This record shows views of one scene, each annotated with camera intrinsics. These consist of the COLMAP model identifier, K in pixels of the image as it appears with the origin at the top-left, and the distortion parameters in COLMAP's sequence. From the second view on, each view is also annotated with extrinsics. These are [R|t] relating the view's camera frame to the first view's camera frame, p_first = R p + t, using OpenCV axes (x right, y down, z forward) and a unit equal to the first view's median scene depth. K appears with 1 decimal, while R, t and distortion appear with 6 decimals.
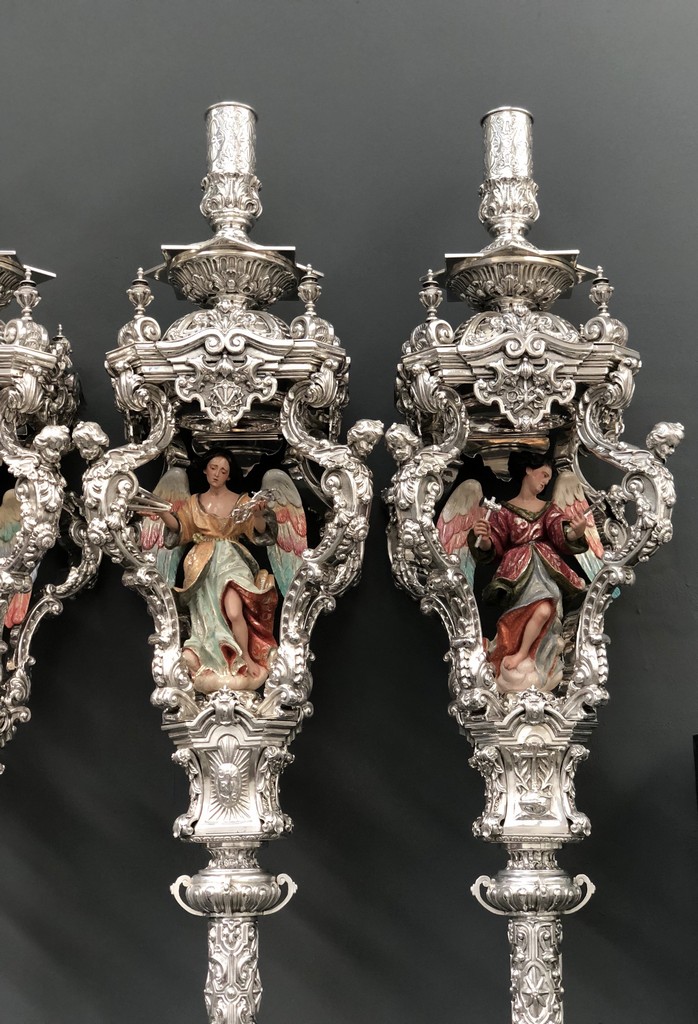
lens RADIAL K [[1567.3, 0, 376.0], [0, 1567.3, 507.7], [0, 0, 1]] dist [-0.017156, 1.058549]
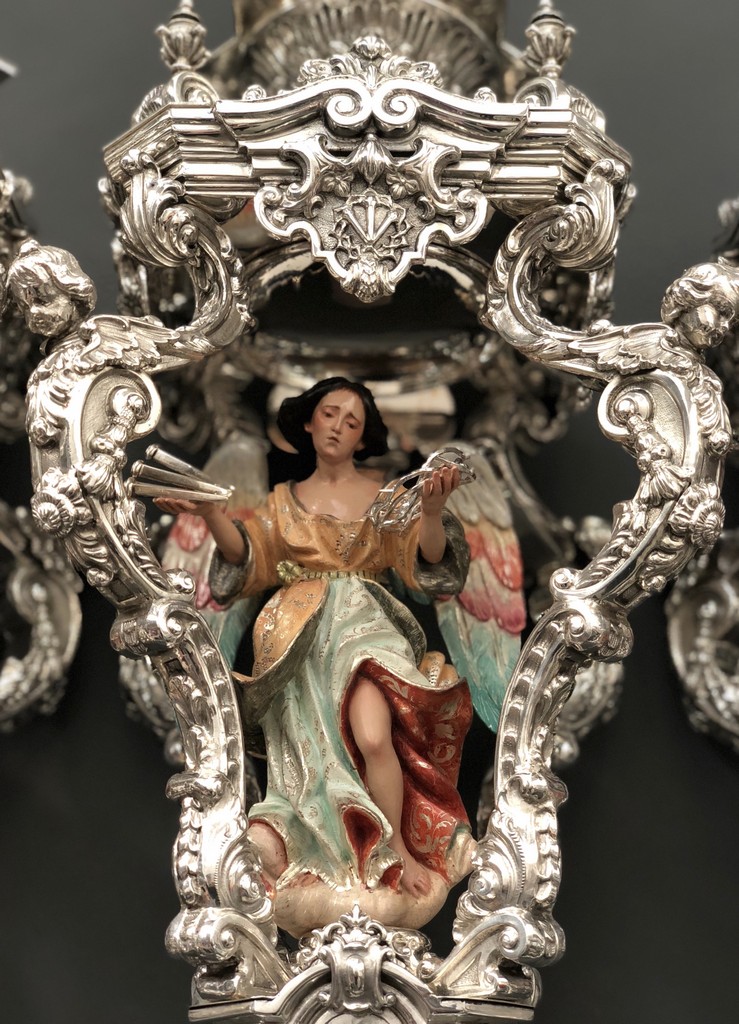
lens RADIAL K [[1585.3, 0, 353.5], [0, 1585.3, 511.2], [0, 0, 1]] dist [0.055544, 0.071028]
pose [[0.999380, 0.019872, -0.029053, -0.086060], [-0.025015, 0.981650, -0.189045, 0.090063], [0.024764, 0.189655, 0.981538, 0.581134]]
